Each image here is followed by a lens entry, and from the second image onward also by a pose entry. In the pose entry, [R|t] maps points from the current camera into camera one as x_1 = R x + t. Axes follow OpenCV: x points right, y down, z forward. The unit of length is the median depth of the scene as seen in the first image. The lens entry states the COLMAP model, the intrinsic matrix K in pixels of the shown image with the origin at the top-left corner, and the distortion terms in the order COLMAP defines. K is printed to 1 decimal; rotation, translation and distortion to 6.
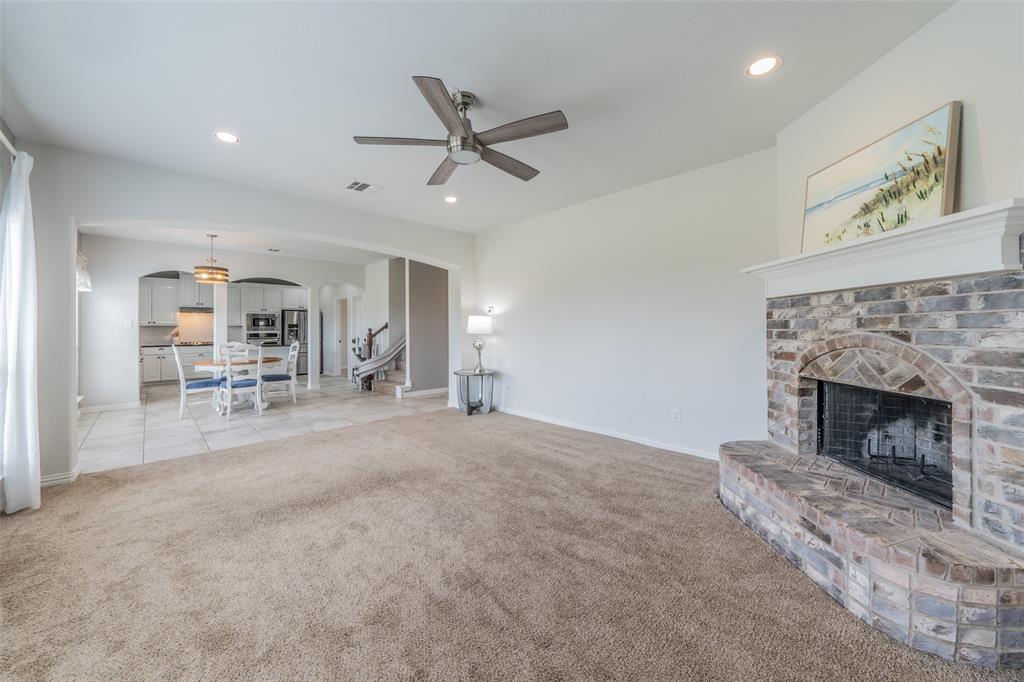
lens RADIAL K [[360.0, 0, 501.4], [0, 360.0, 327.4], [0, 0, 1]] dist [-0.005401, -0.000485]
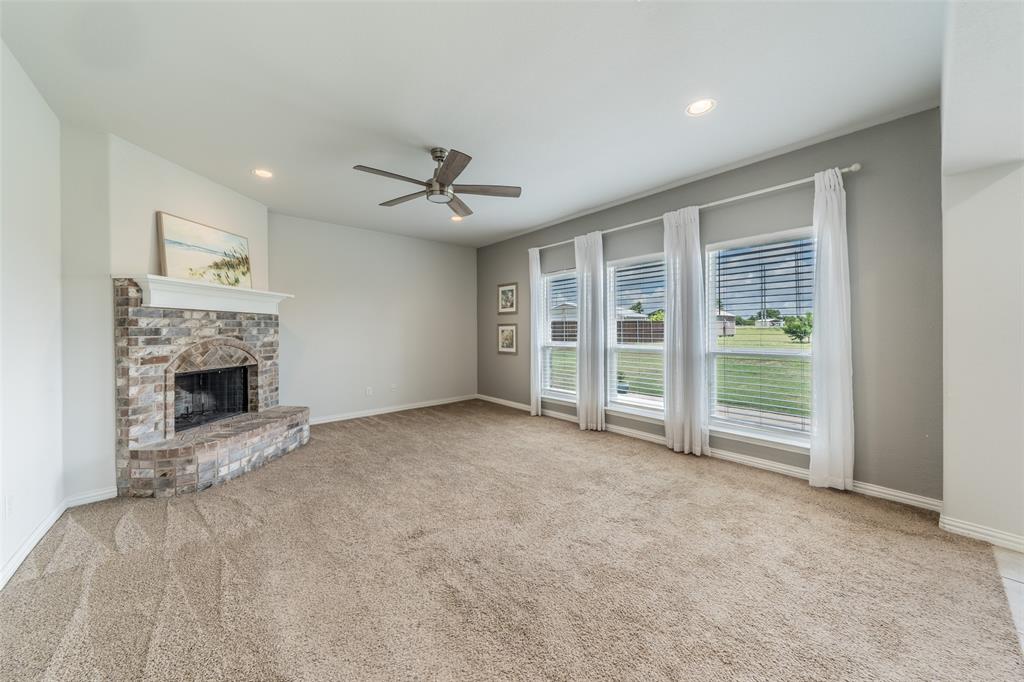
lens RADIAL K [[360.0, 0, 509.7], [0, 360.0, 332.2], [0, 0, 1]] dist [-0.005401, -0.000485]
pose [[-0.997826, 0.013713, 0.064459, -0.473273], [0.013833, 0.999903, 0.001418, 0.007956], [-0.064433, 0.002307, -0.997919, 2.483744]]
